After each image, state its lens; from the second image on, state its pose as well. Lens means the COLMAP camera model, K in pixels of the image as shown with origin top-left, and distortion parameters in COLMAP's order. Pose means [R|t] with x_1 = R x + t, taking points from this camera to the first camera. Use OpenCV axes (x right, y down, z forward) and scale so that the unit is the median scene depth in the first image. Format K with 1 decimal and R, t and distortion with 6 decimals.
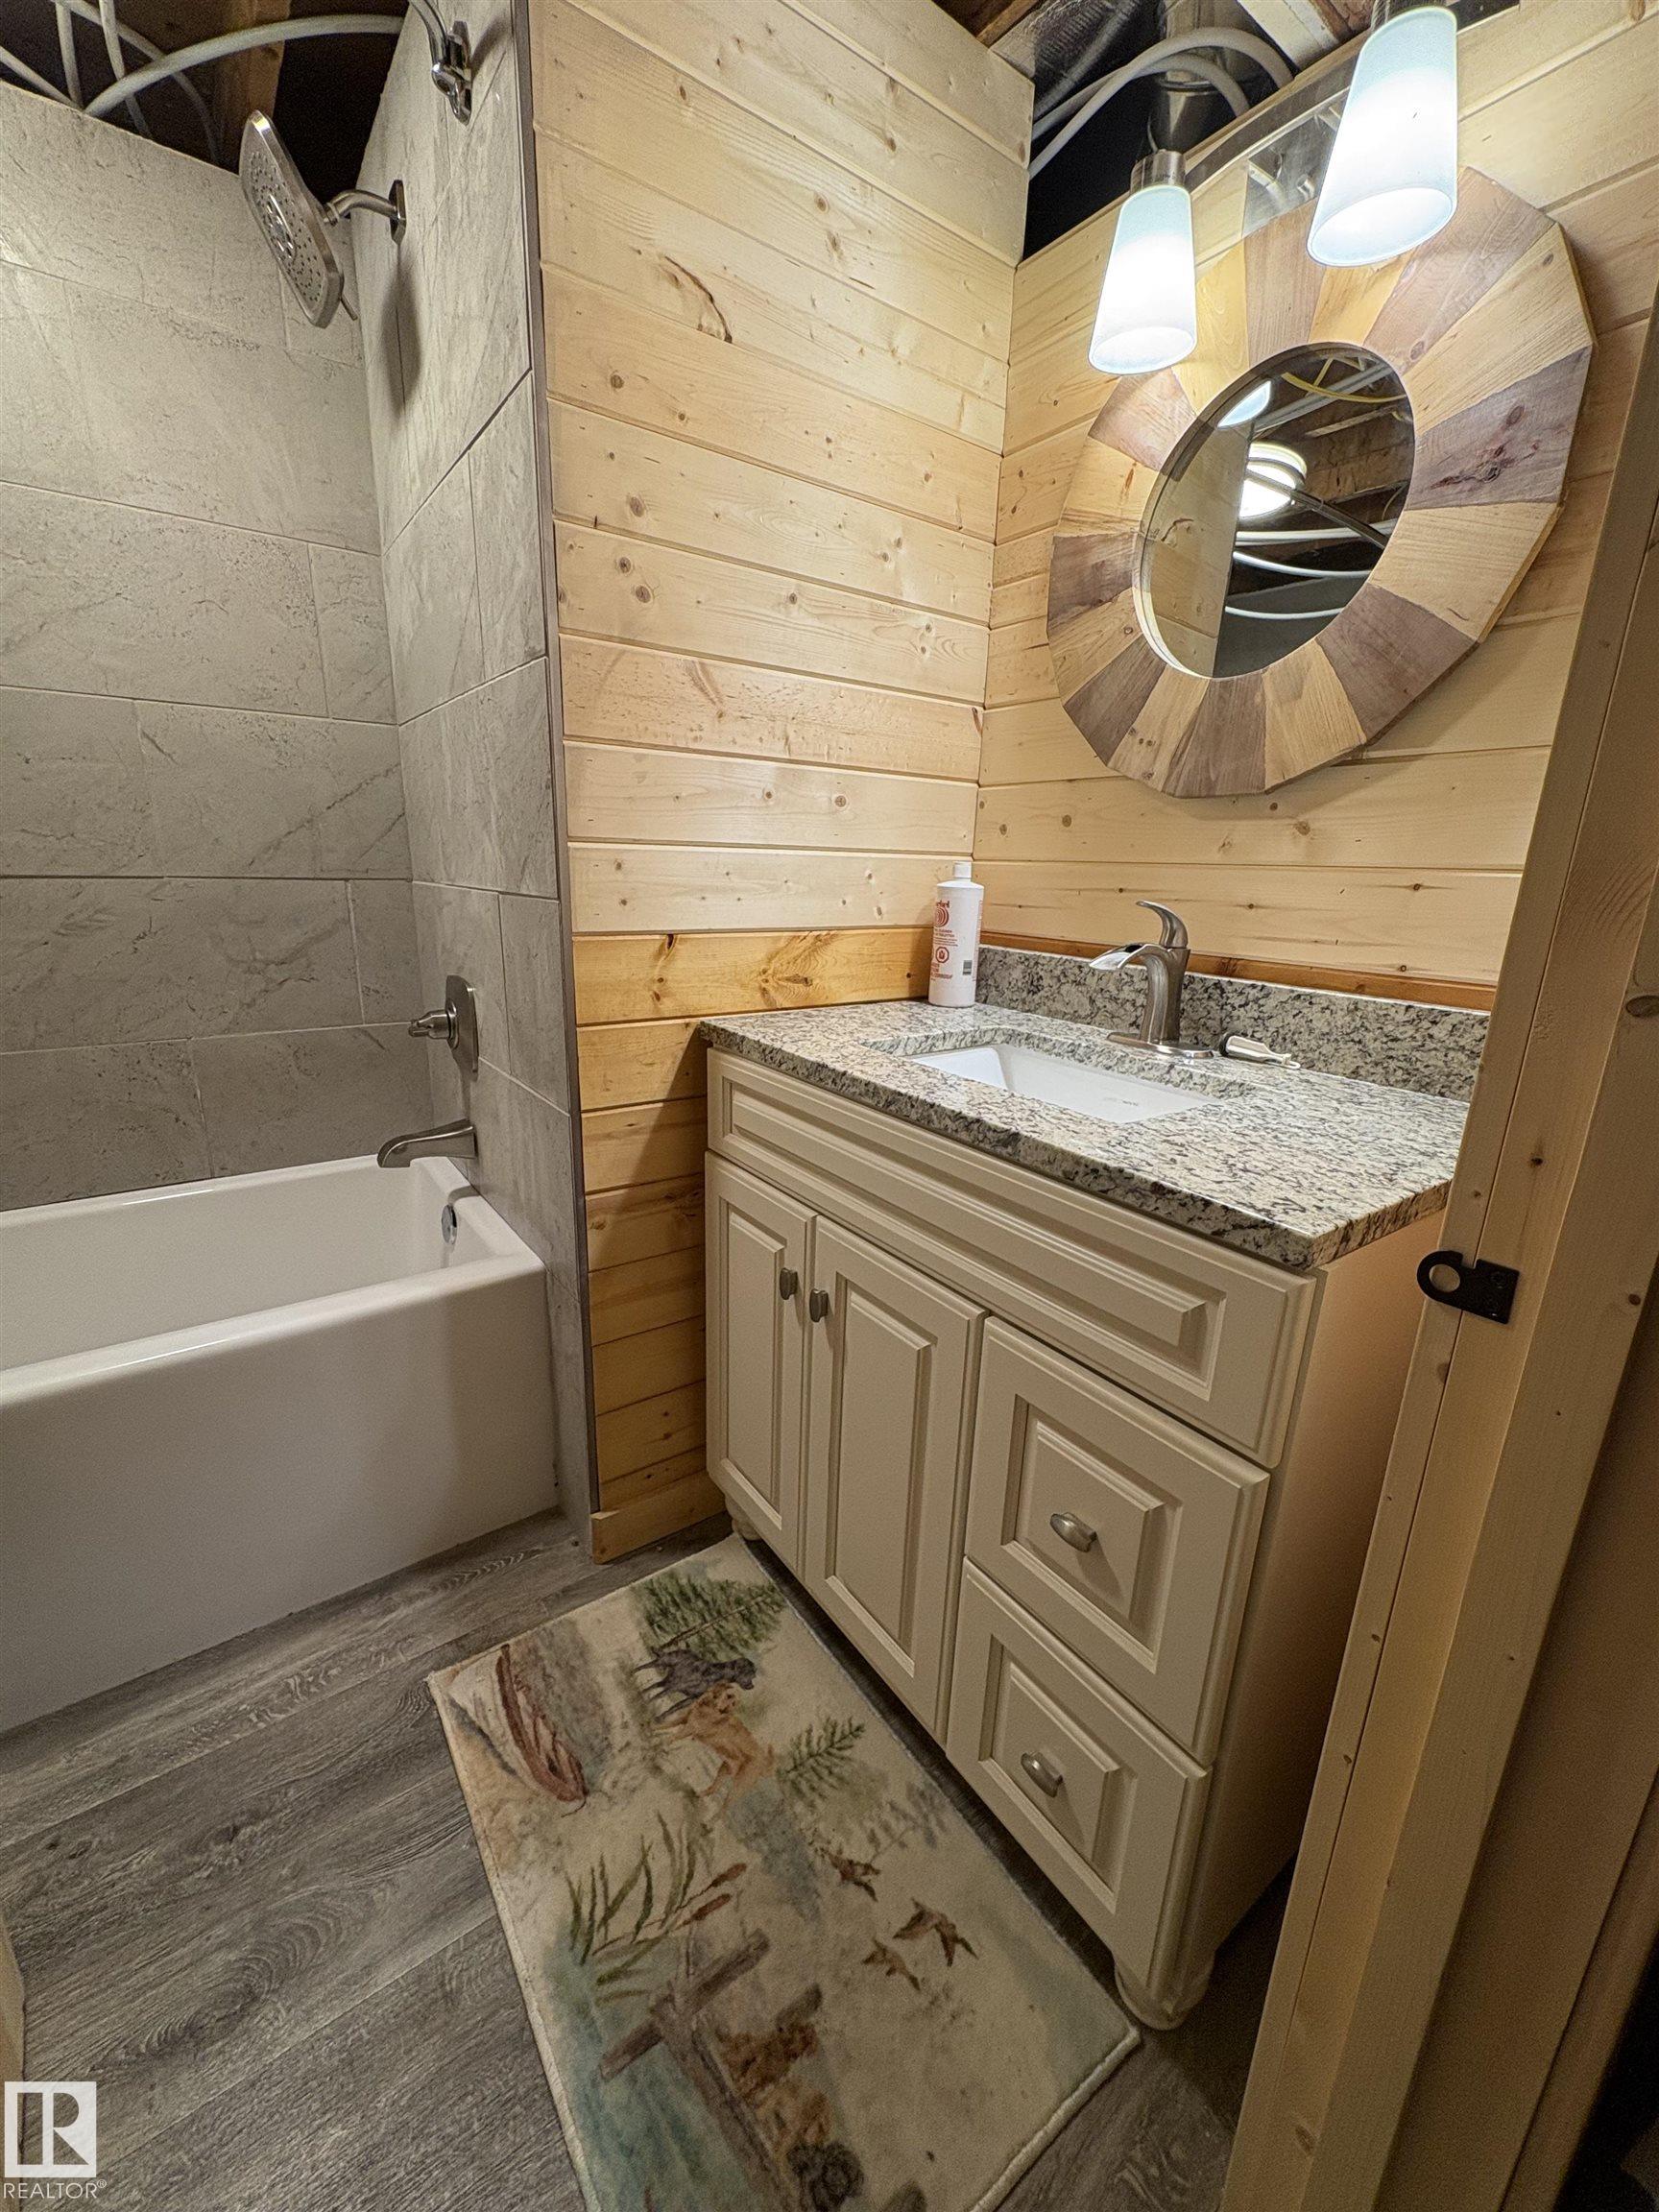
lens RADIAL K [[906.3, 0, 829.5], [0, 906.3, 1106.0], [0, 0, 1]] dist [0.001038, 0.000043]
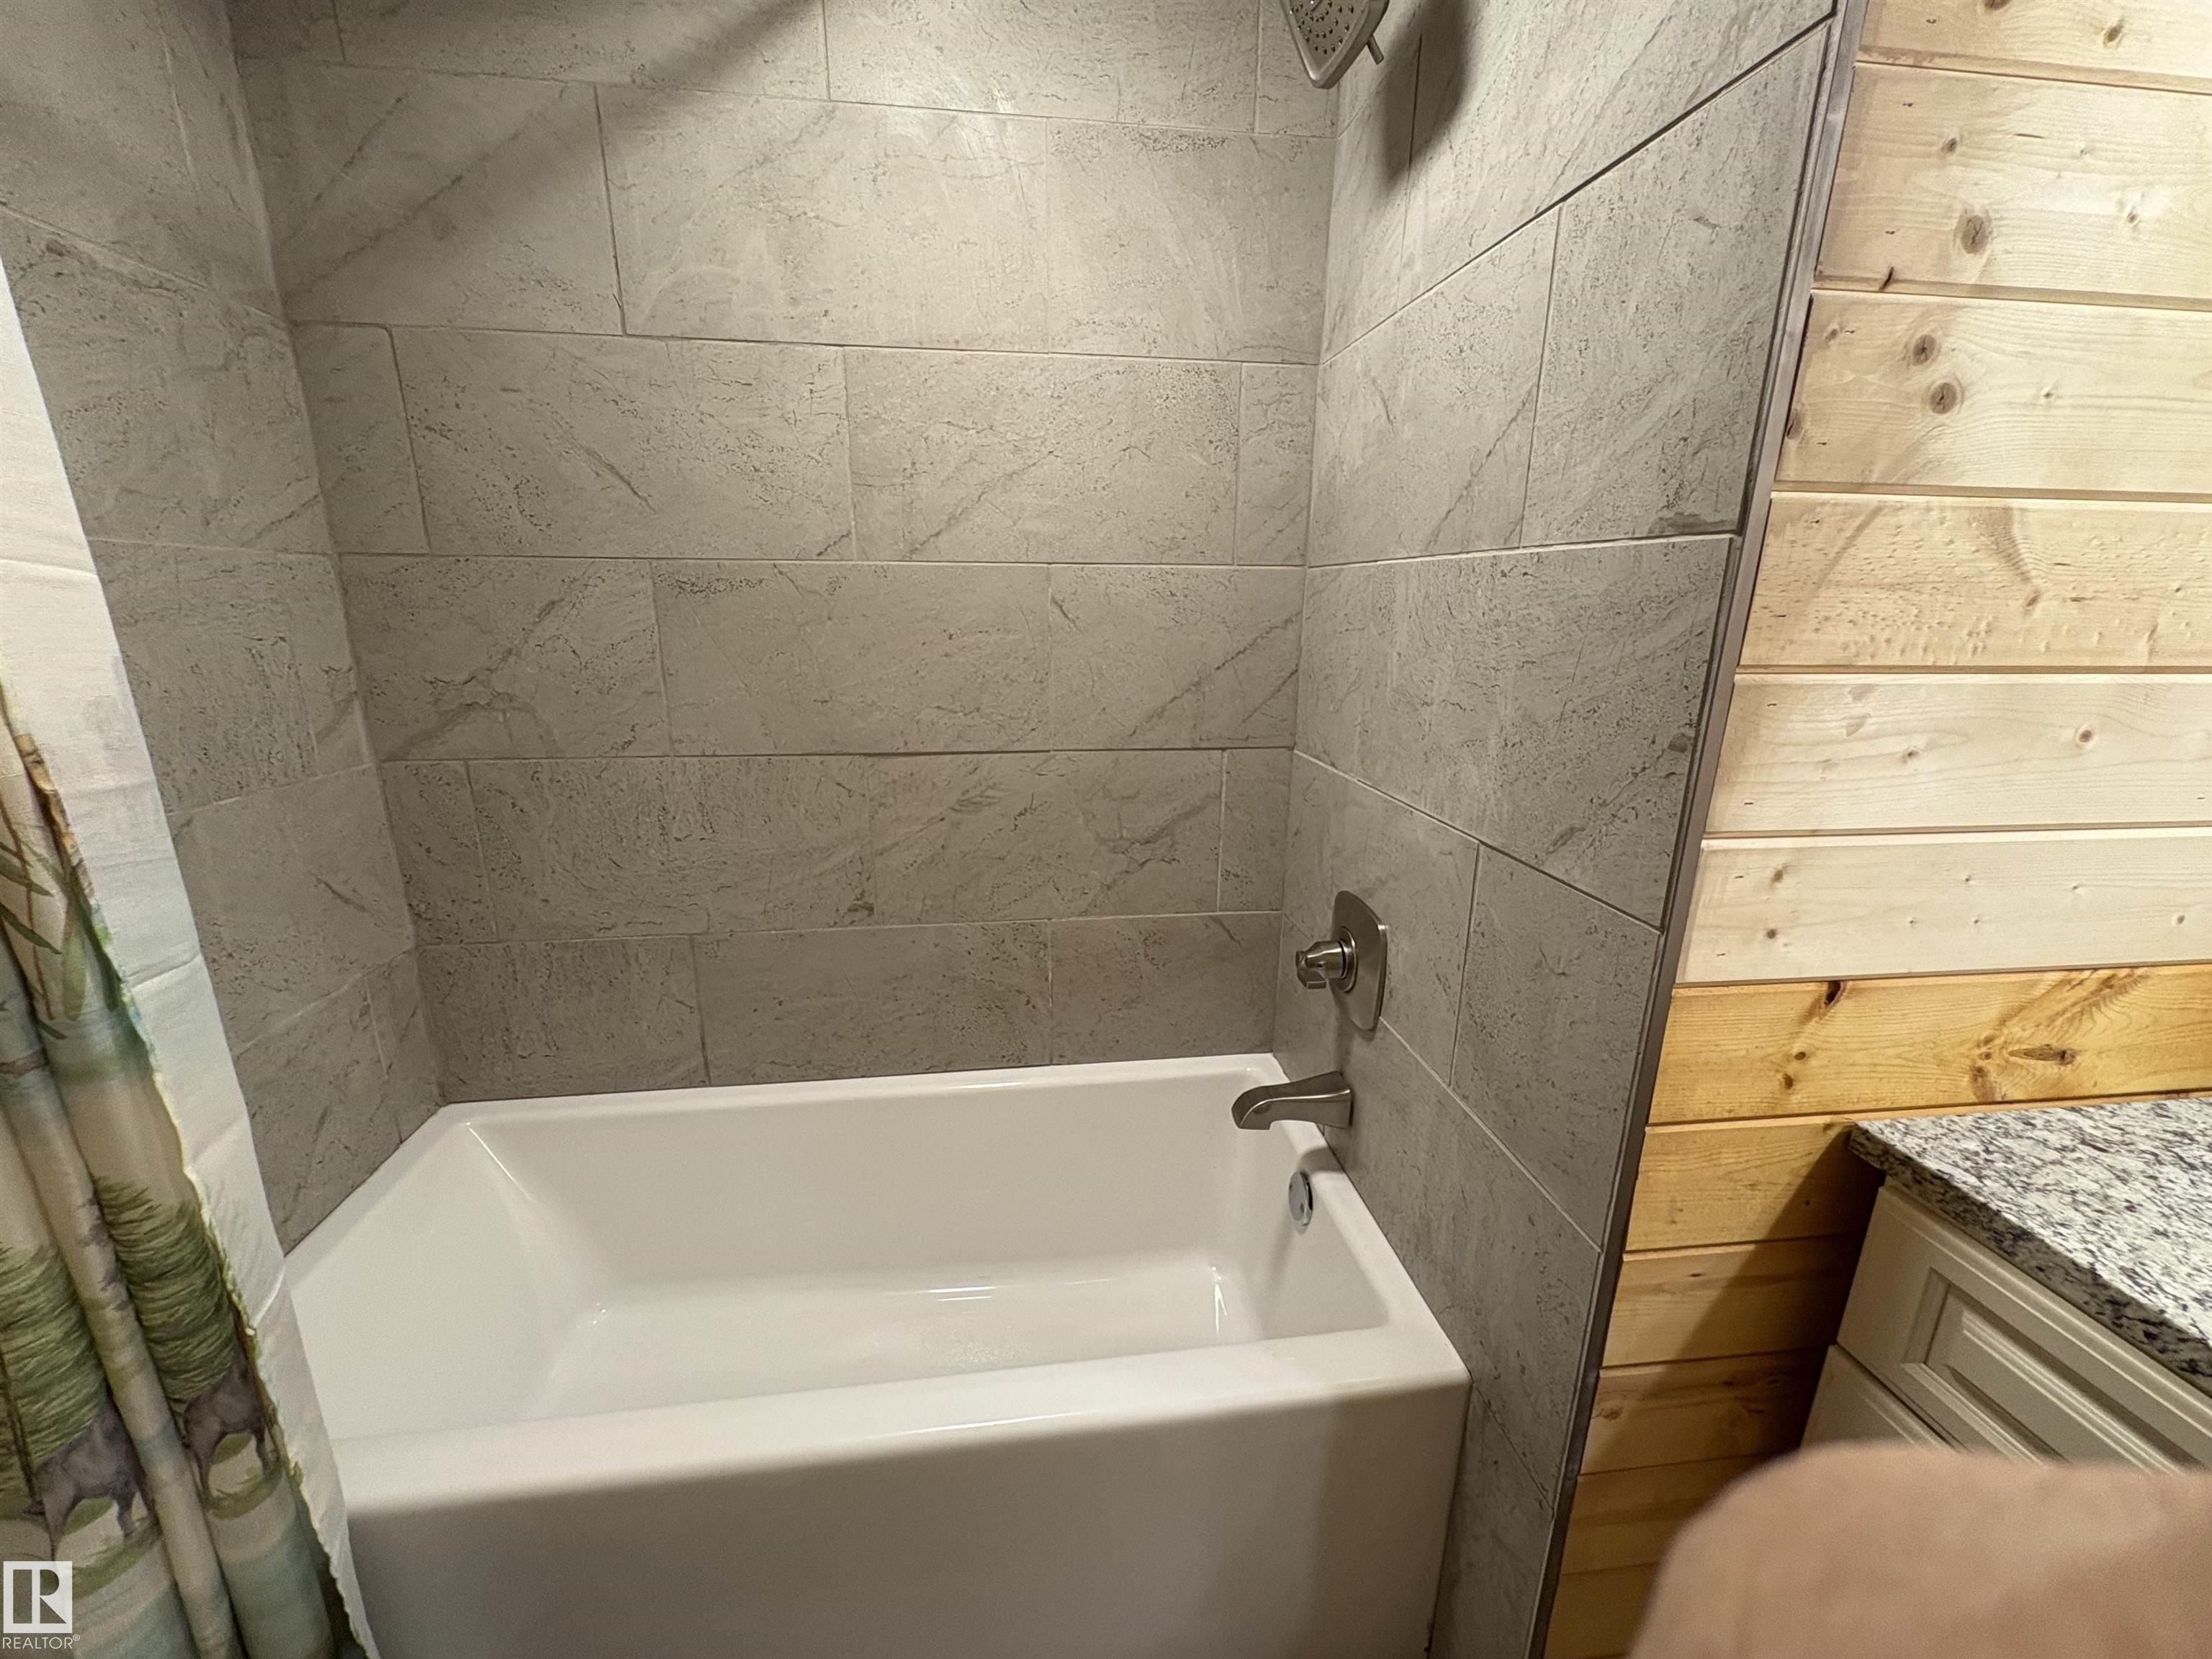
lens RADIAL K [[906.3, 0, 1090.0], [0, 906.3, 835.4], [0, 0, 1]] dist [0.001038, 0.000043]
pose [[0.871448, 0.108217, -0.478401, -0.270092], [-0.116161, 0.993145, 0.013058, -0.196874], [0.476534, 0.044192, 0.878045, 0.234650]]
